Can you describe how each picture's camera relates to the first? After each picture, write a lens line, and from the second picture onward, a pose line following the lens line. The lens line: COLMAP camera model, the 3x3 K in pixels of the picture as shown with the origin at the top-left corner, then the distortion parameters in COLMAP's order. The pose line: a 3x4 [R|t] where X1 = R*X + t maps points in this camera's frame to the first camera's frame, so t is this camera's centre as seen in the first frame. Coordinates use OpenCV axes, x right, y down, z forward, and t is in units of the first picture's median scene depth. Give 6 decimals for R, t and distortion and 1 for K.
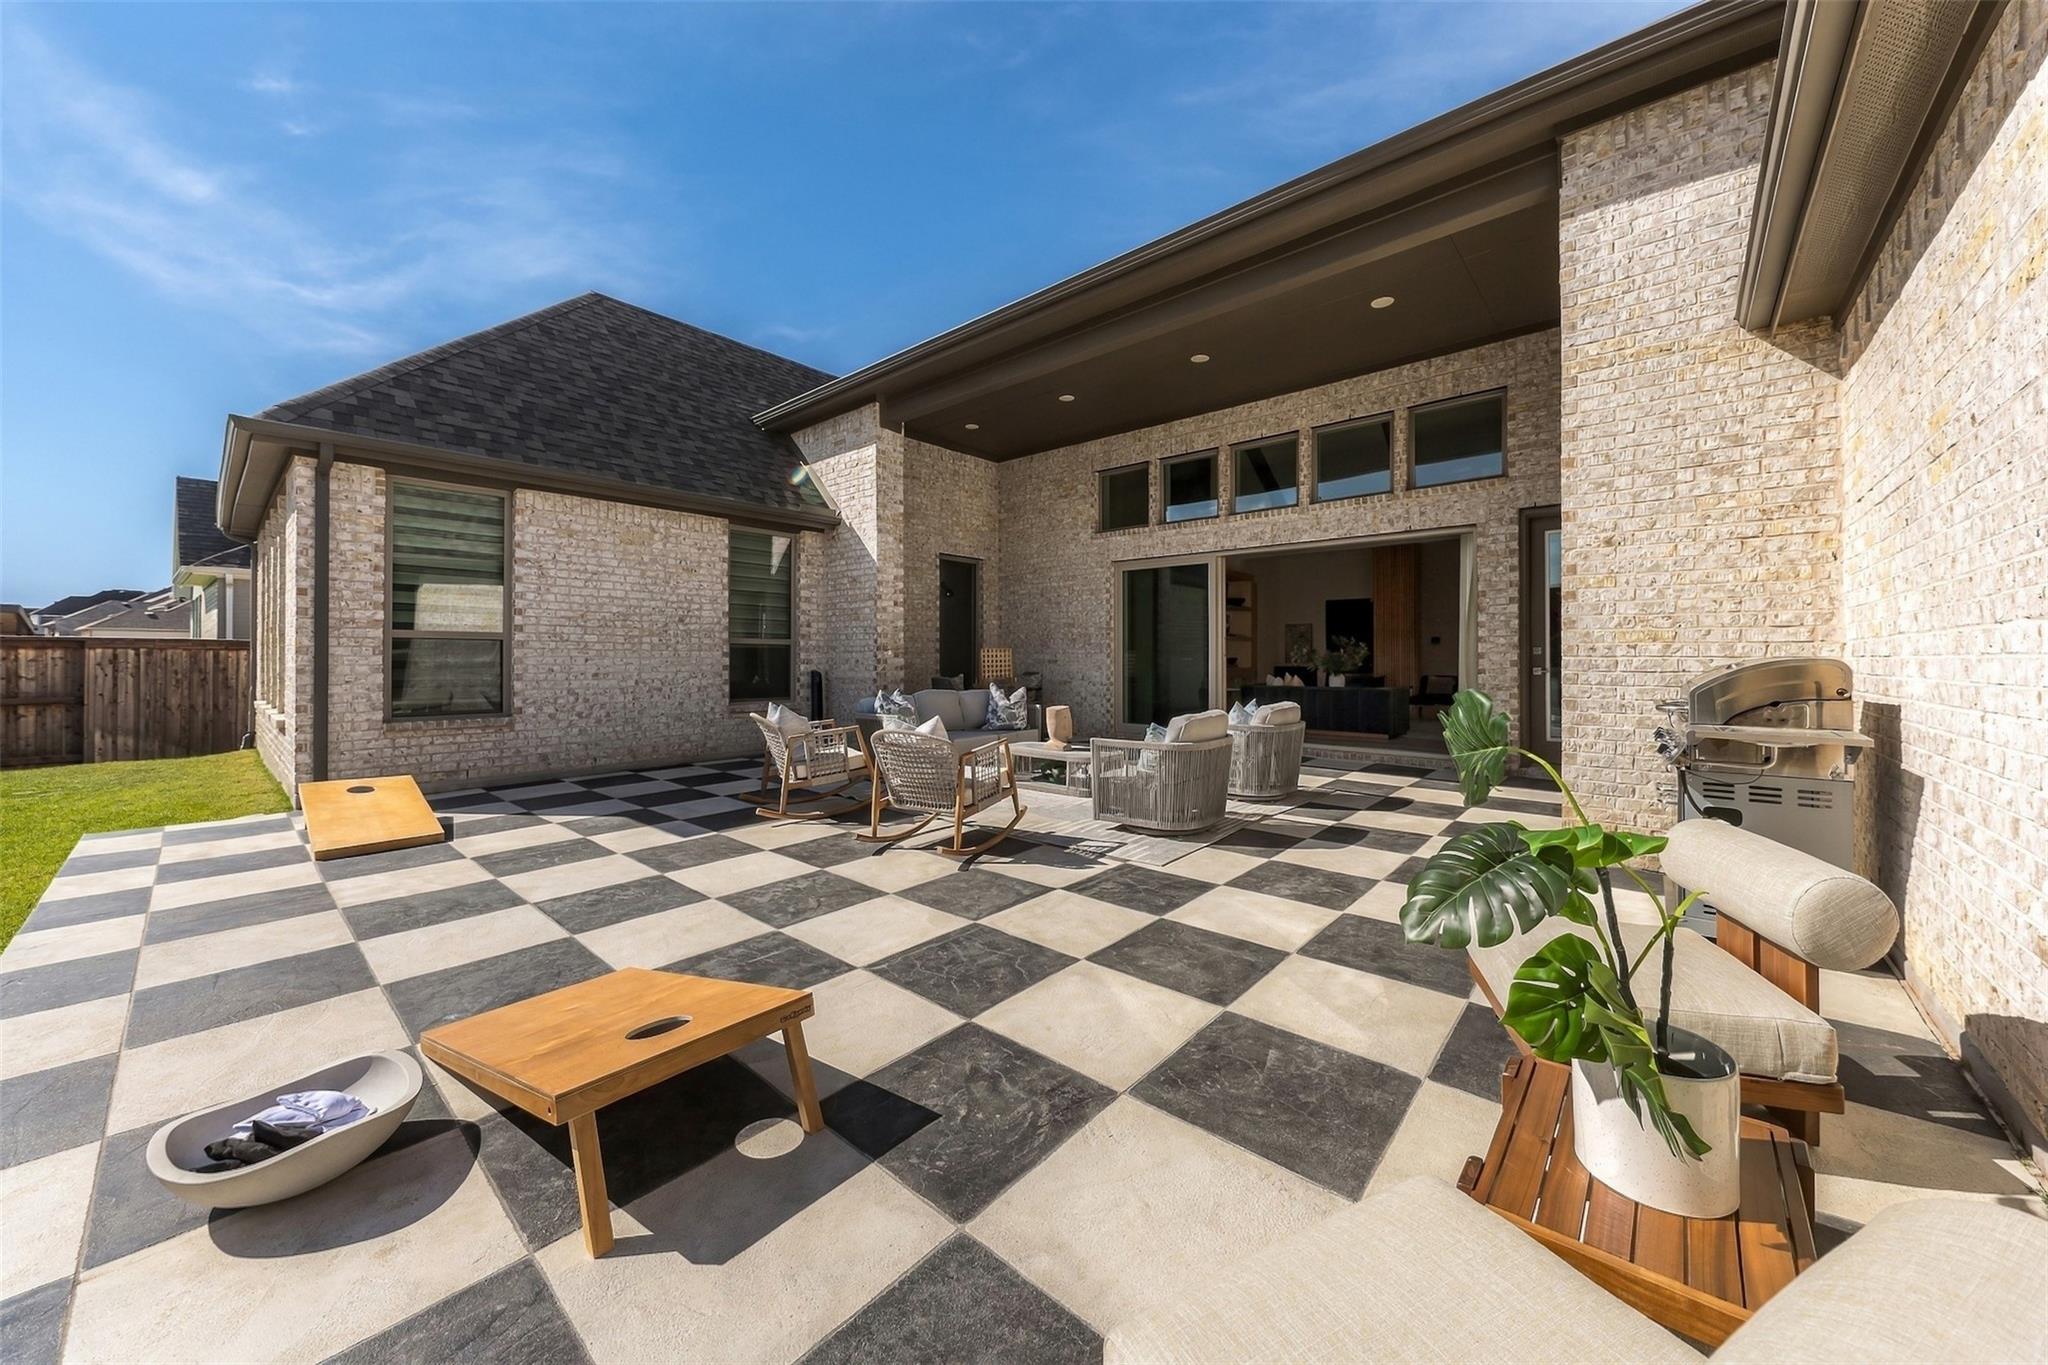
lens RADIAL K [[714.7, 0, 1025.2], [0, 714.7, 660.4], [0, 0, 1]] dist [0.002471, -0.000016]
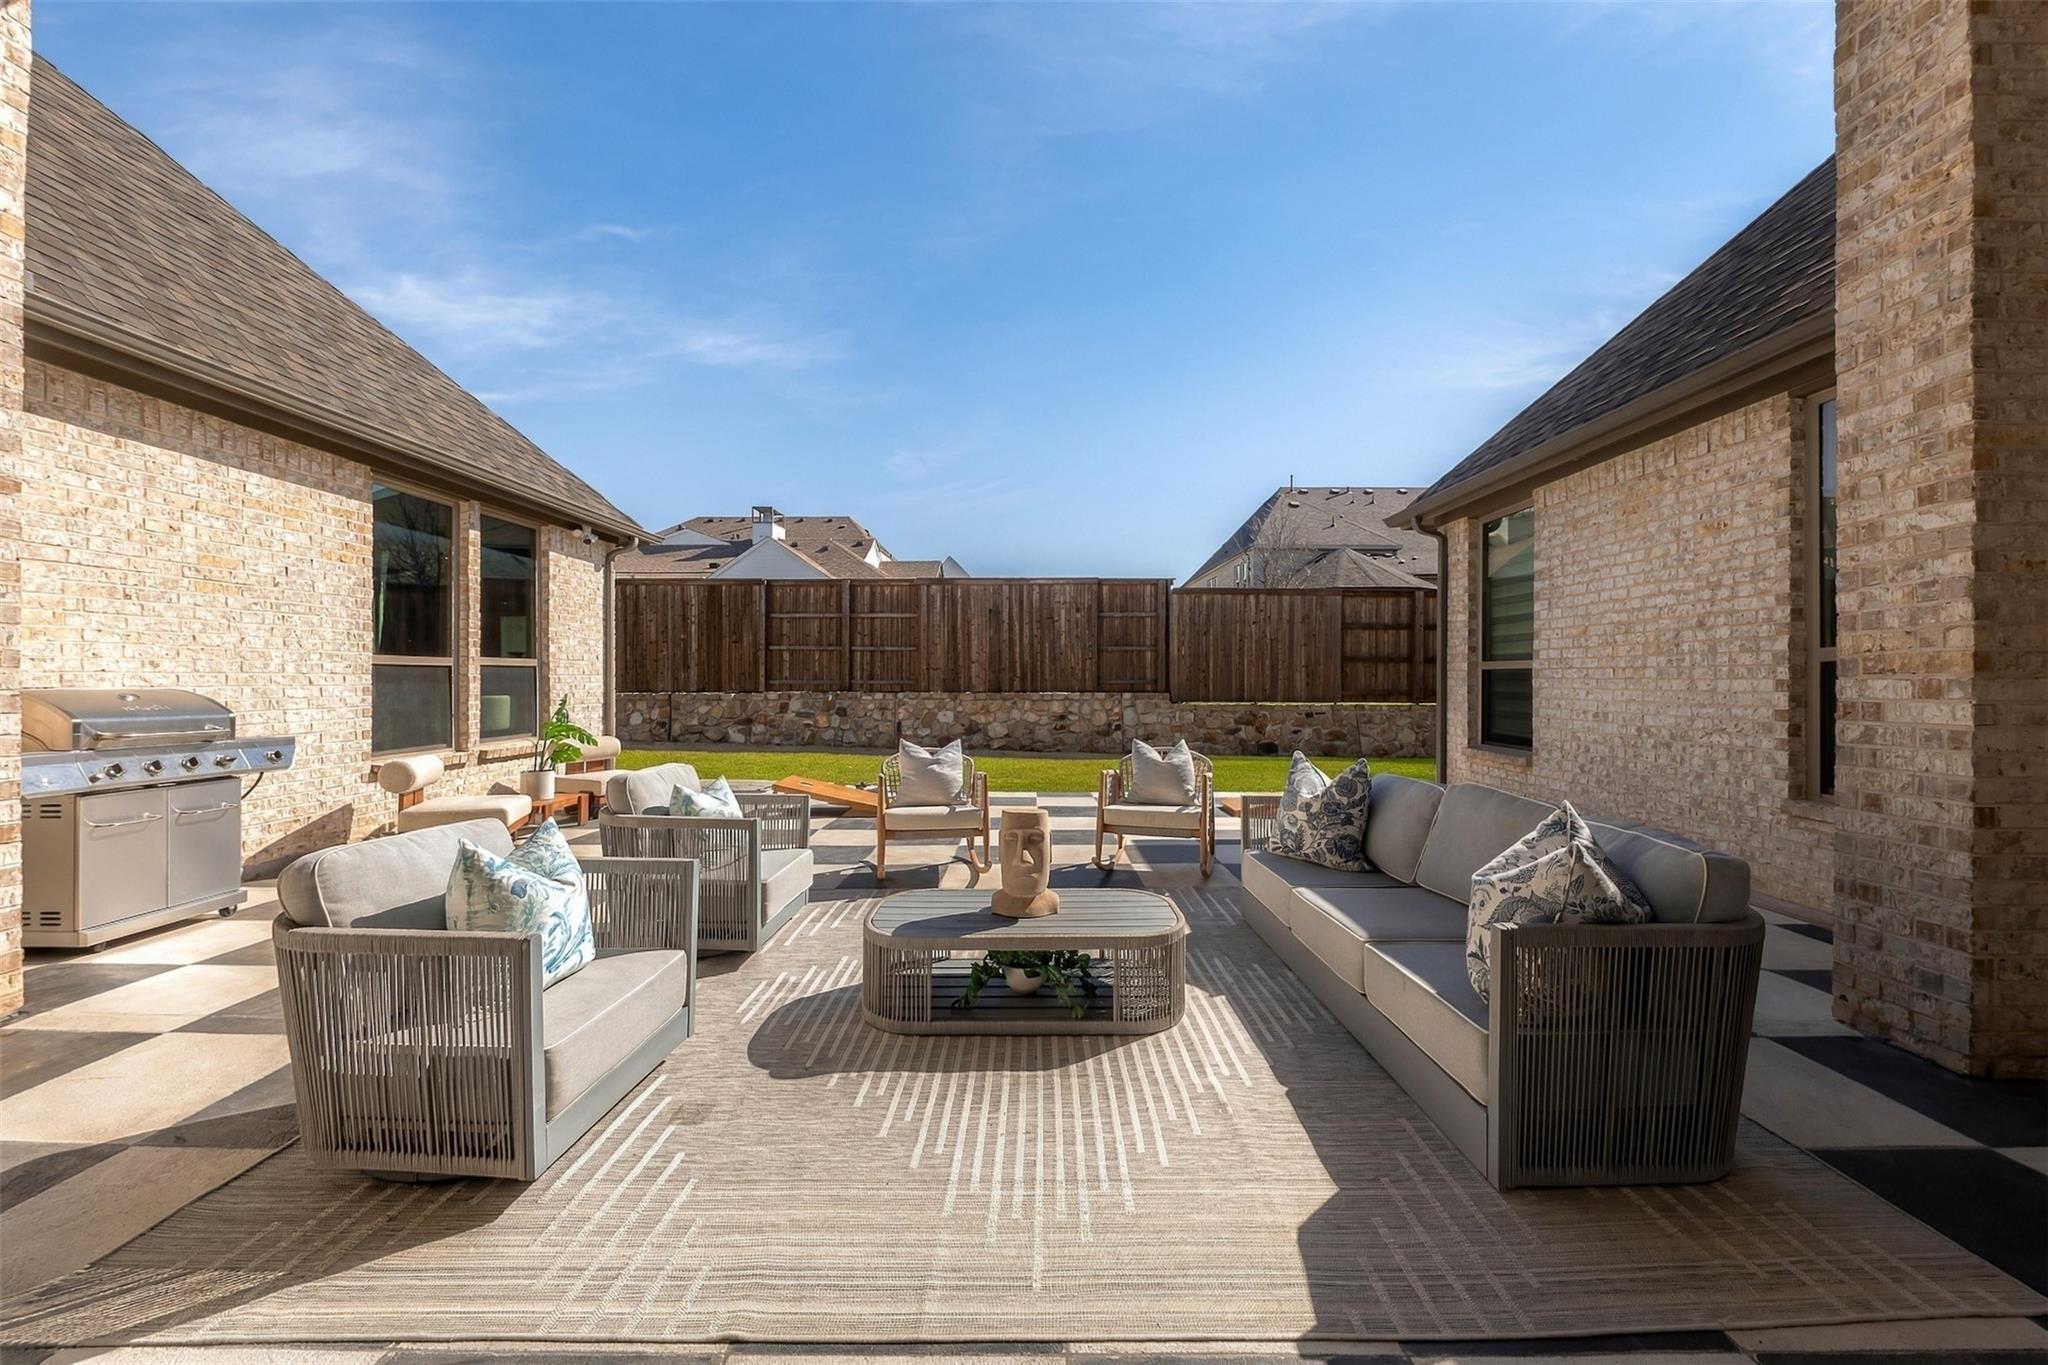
lens RADIAL K [[747.1, 0, 1031.1], [0, 747.1, 691.8], [0, 0, 1]] dist [0.000003, -0.000001]
pose [[-0.754300, 0.007735, -0.656484, 0.279553], [-0.005567, 0.999819, 0.018178, -0.011576], [0.656506, 0.017366, -0.754121, 1.110422]]
